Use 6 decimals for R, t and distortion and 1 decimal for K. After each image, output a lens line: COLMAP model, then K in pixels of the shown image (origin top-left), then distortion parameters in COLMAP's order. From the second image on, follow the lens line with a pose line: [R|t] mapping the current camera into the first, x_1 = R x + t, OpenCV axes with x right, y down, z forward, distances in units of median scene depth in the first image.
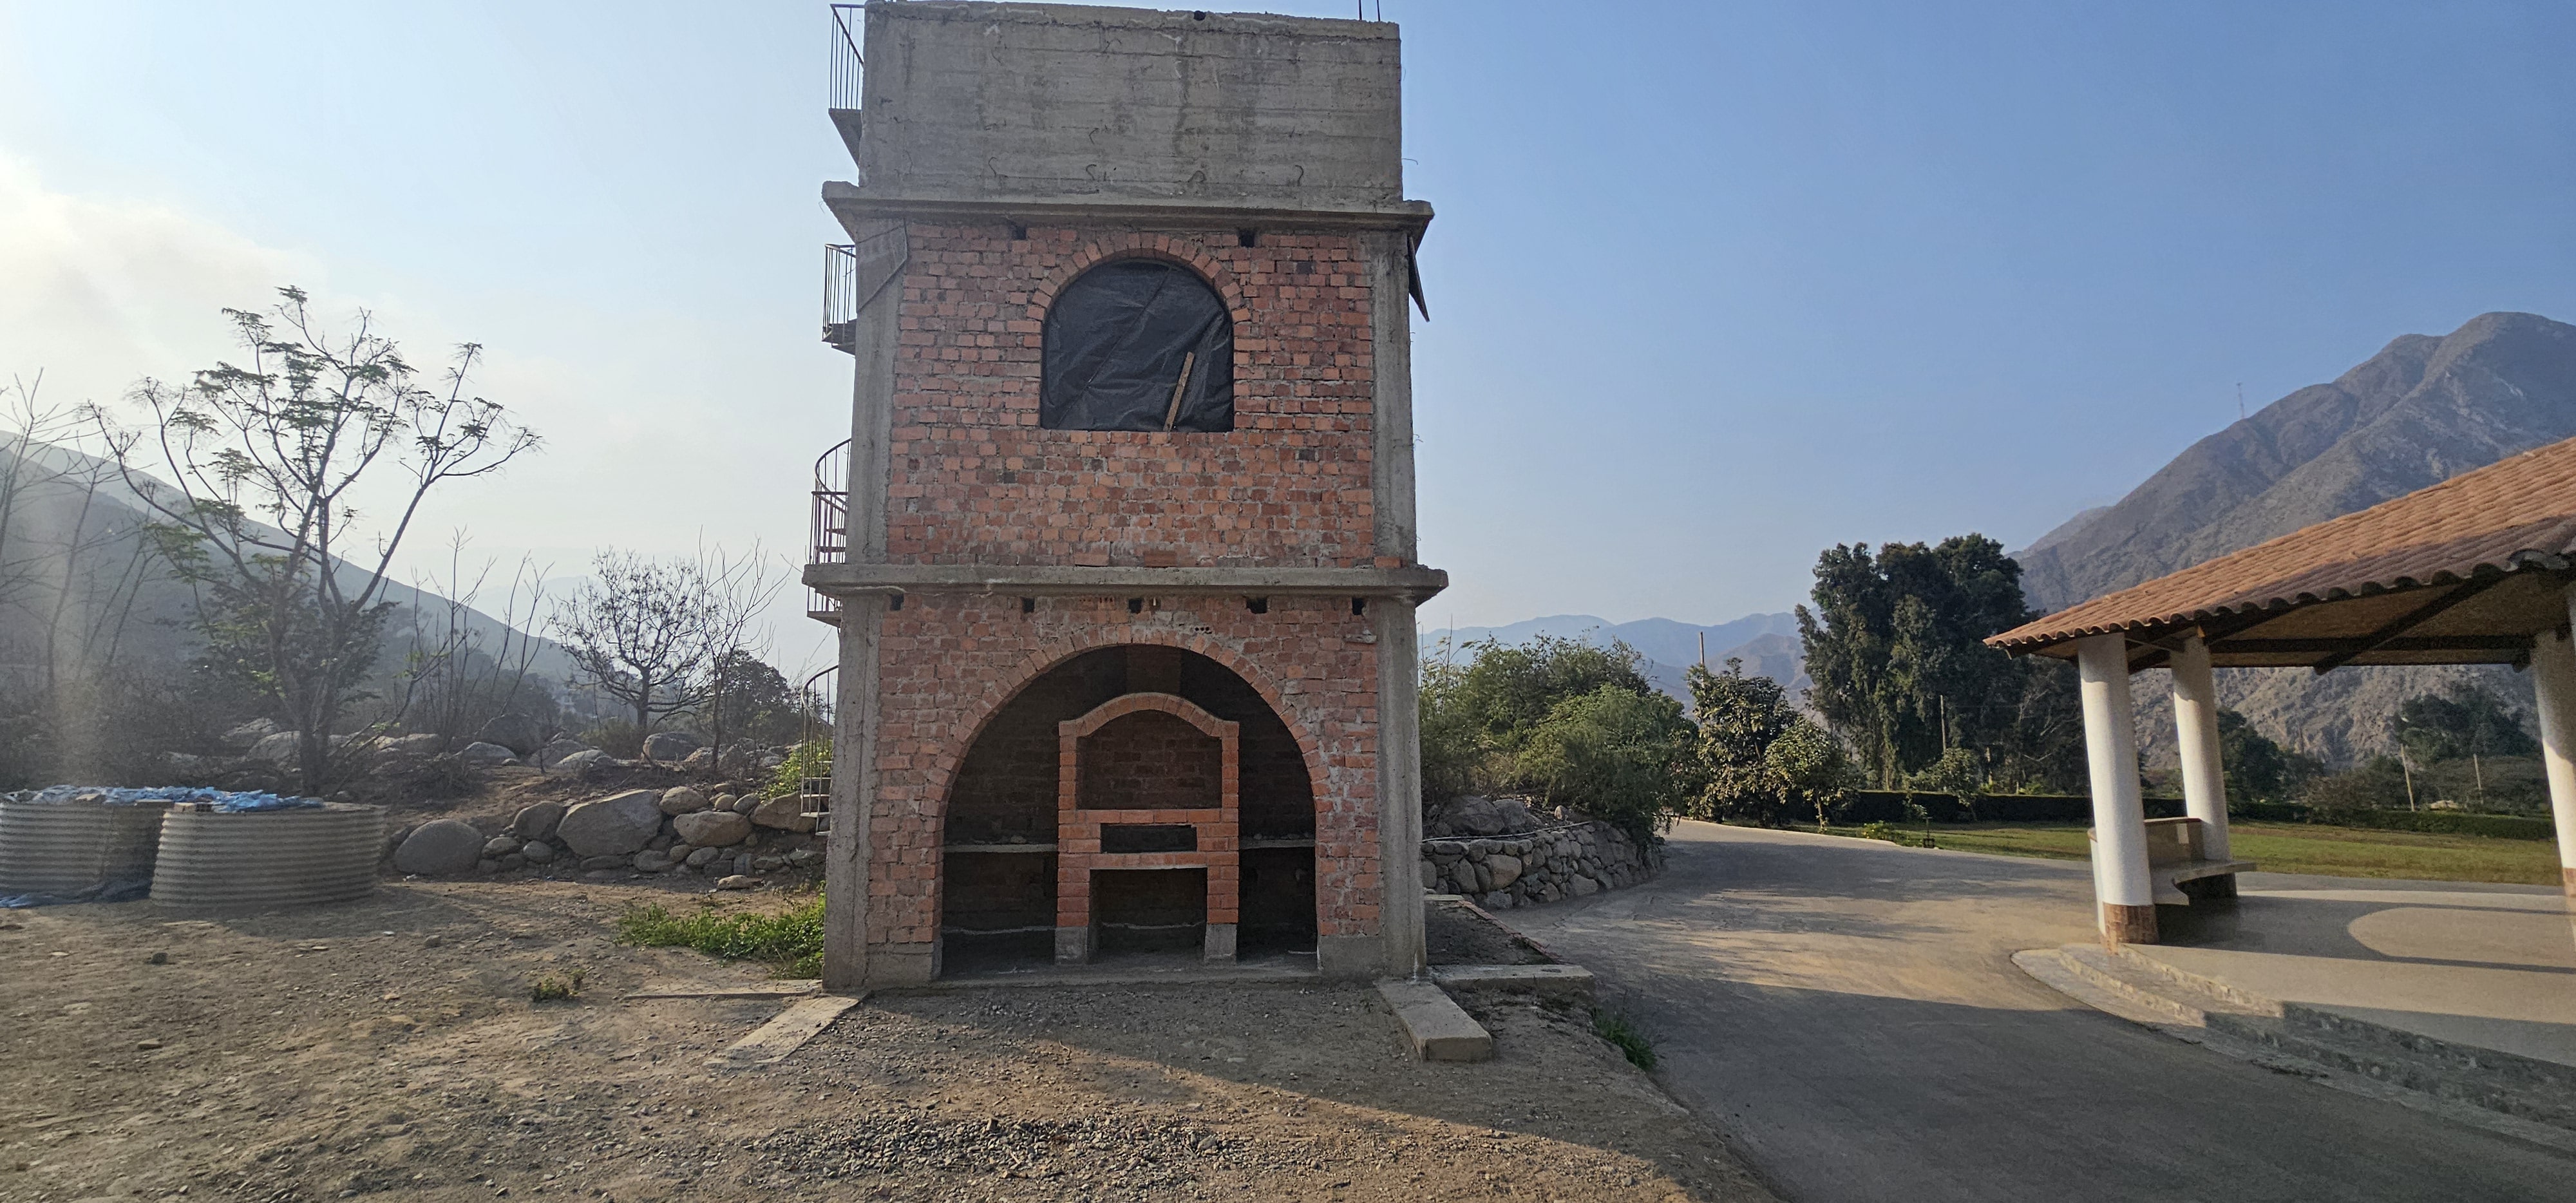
lens RADIAL K [[1046.5, 0, 1274.9], [0, 1046.5, 604.4], [0, 0, 1]] dist [-0.003733, -0.000428]
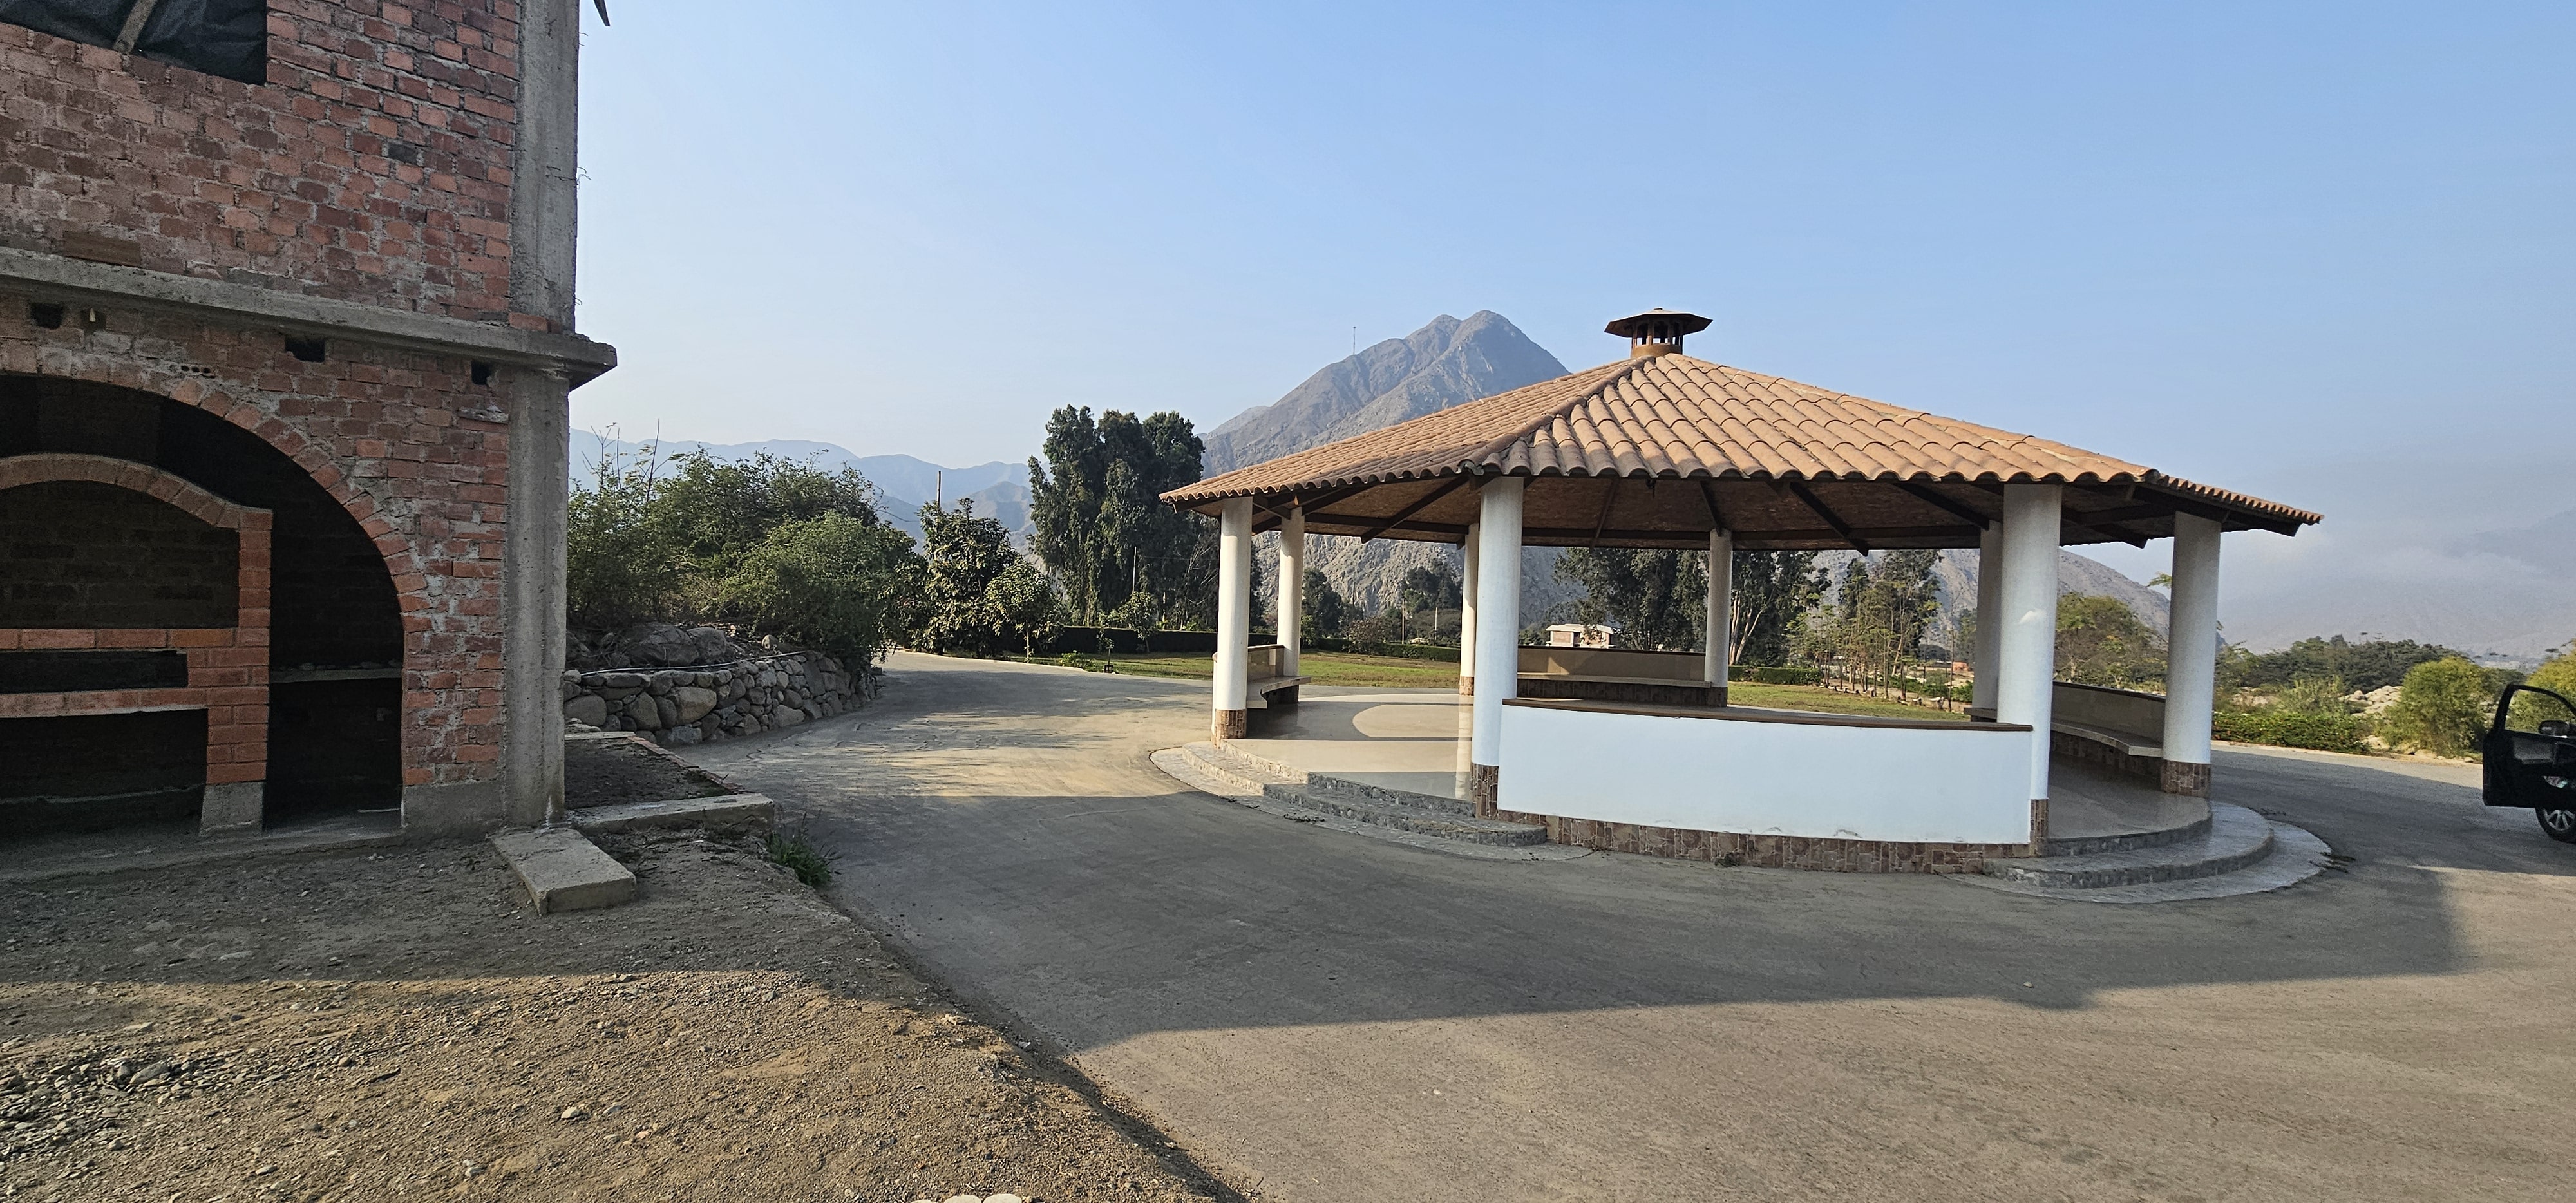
lens RADIAL K [[1048.3, 0, 1269.1], [0, 1048.3, 600.2], [0, 0, 1]] dist [-0.008970, 0.004177]
pose [[0.769412, 0.024158, 0.638296, 0.033108], [-0.120207, 0.986906, 0.107546, 0.012419], [-0.627340, -0.159475, 0.762241, 0.009587]]
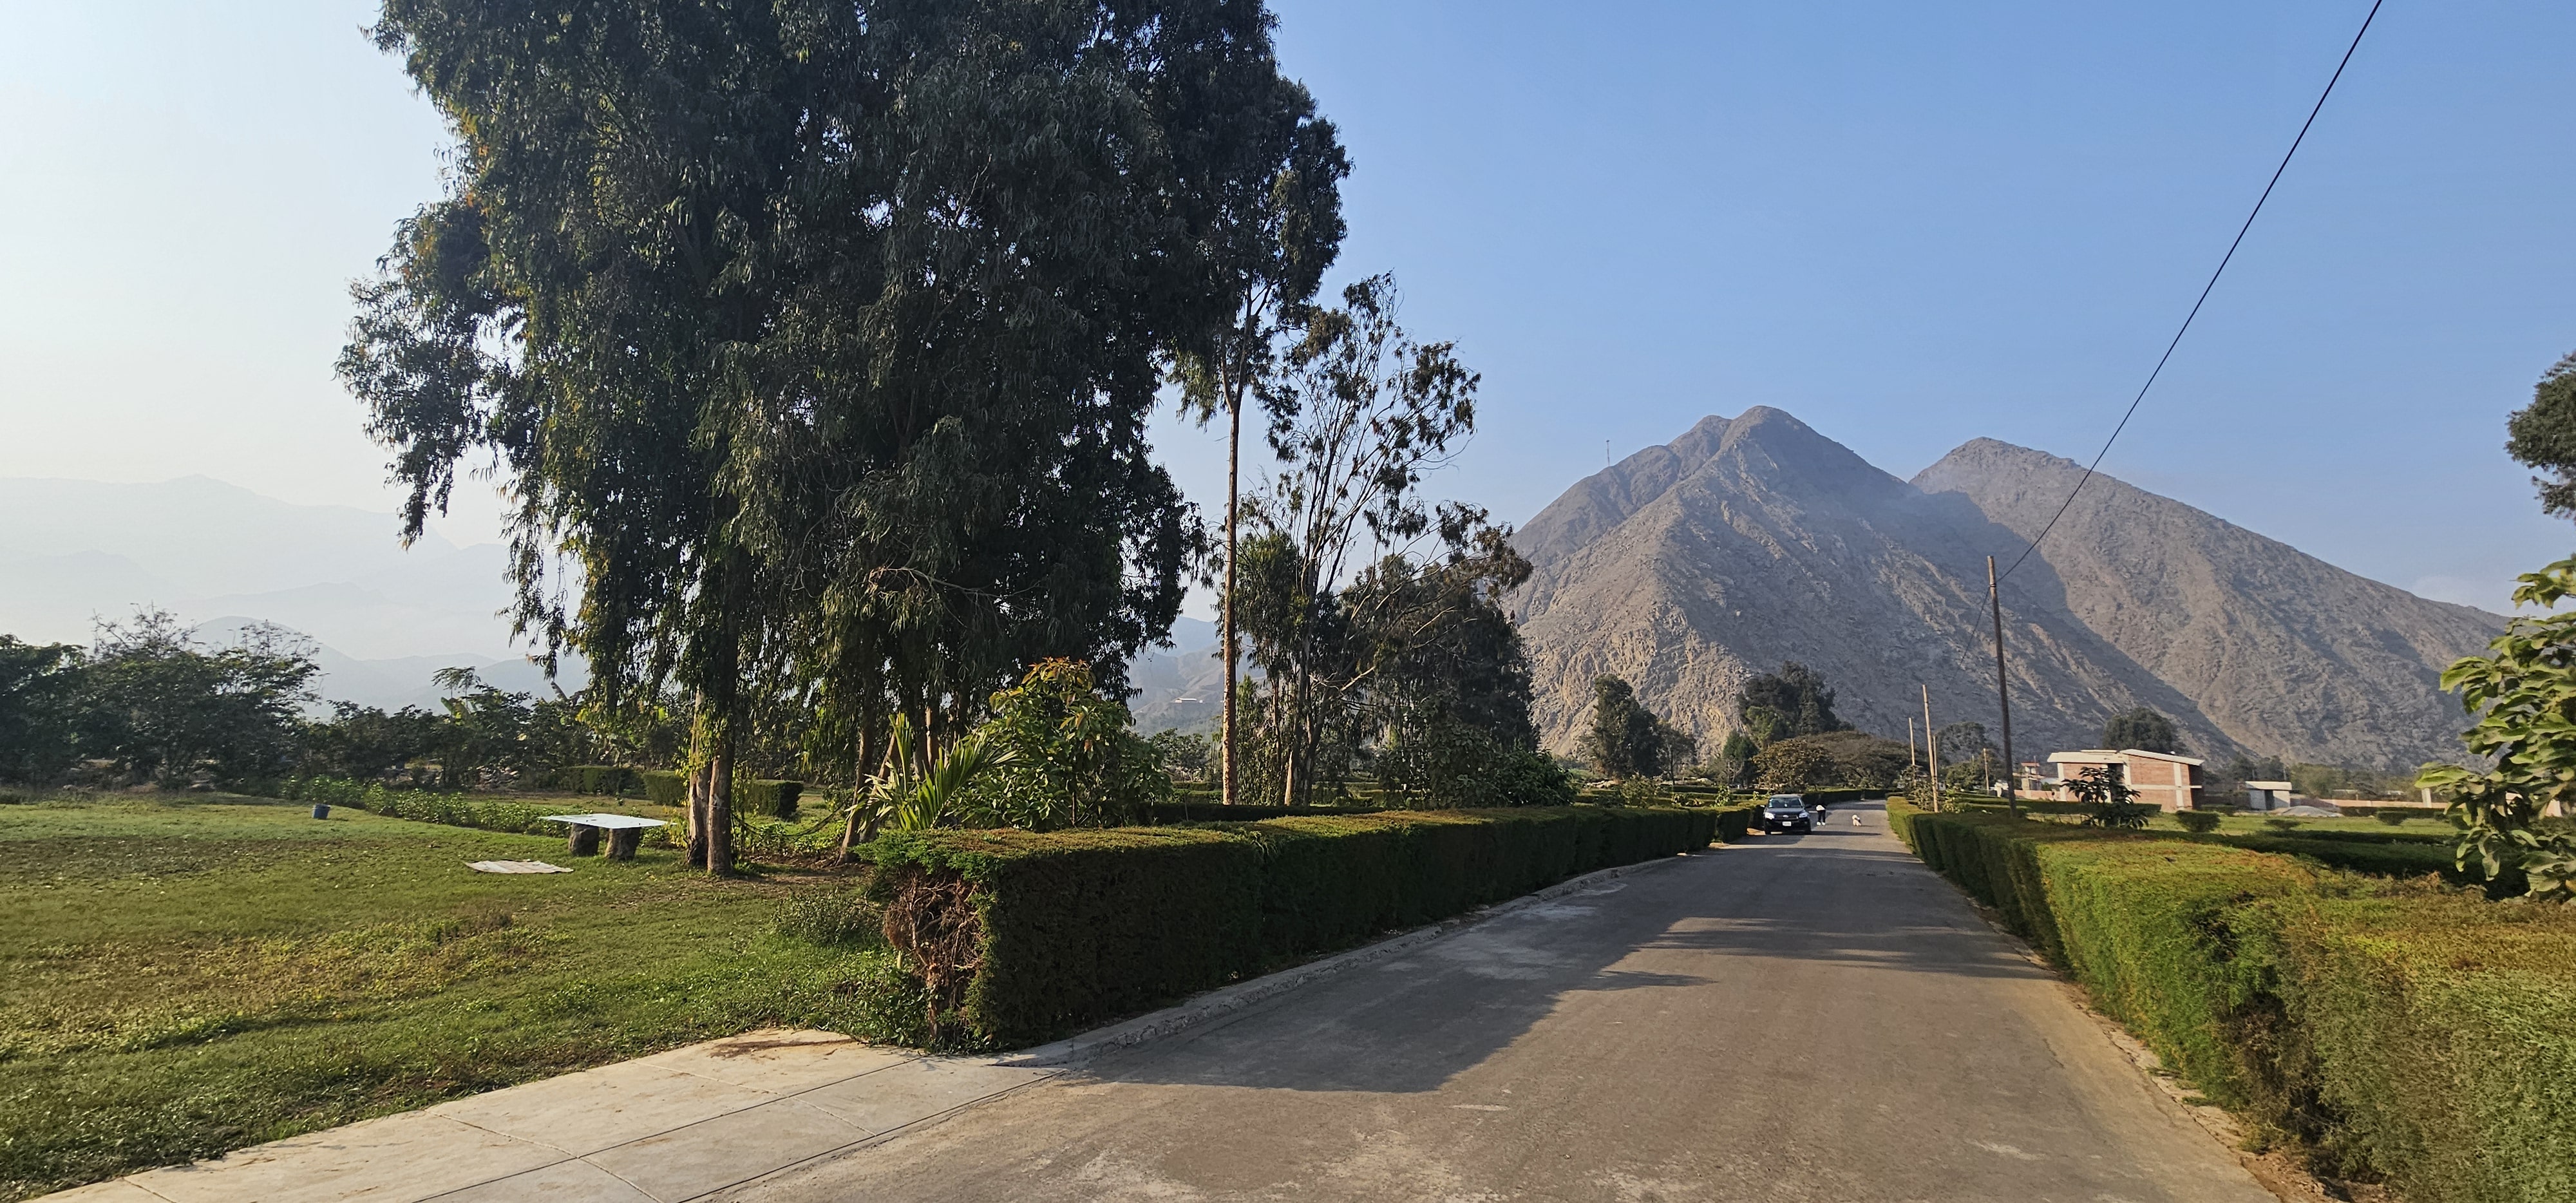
lens RADIAL K [[1046.5, 0, 1274.9], [0, 1046.5, 604.4], [0, 0, 1]] dist [-0.003733, -0.000428]
pose [[0.898010, 0.057707, 0.436174, 1.383183], [-0.062336, 0.998048, -0.003706, 0.308150], [-0.435536, -0.023861, 0.899855, 1.735261]]
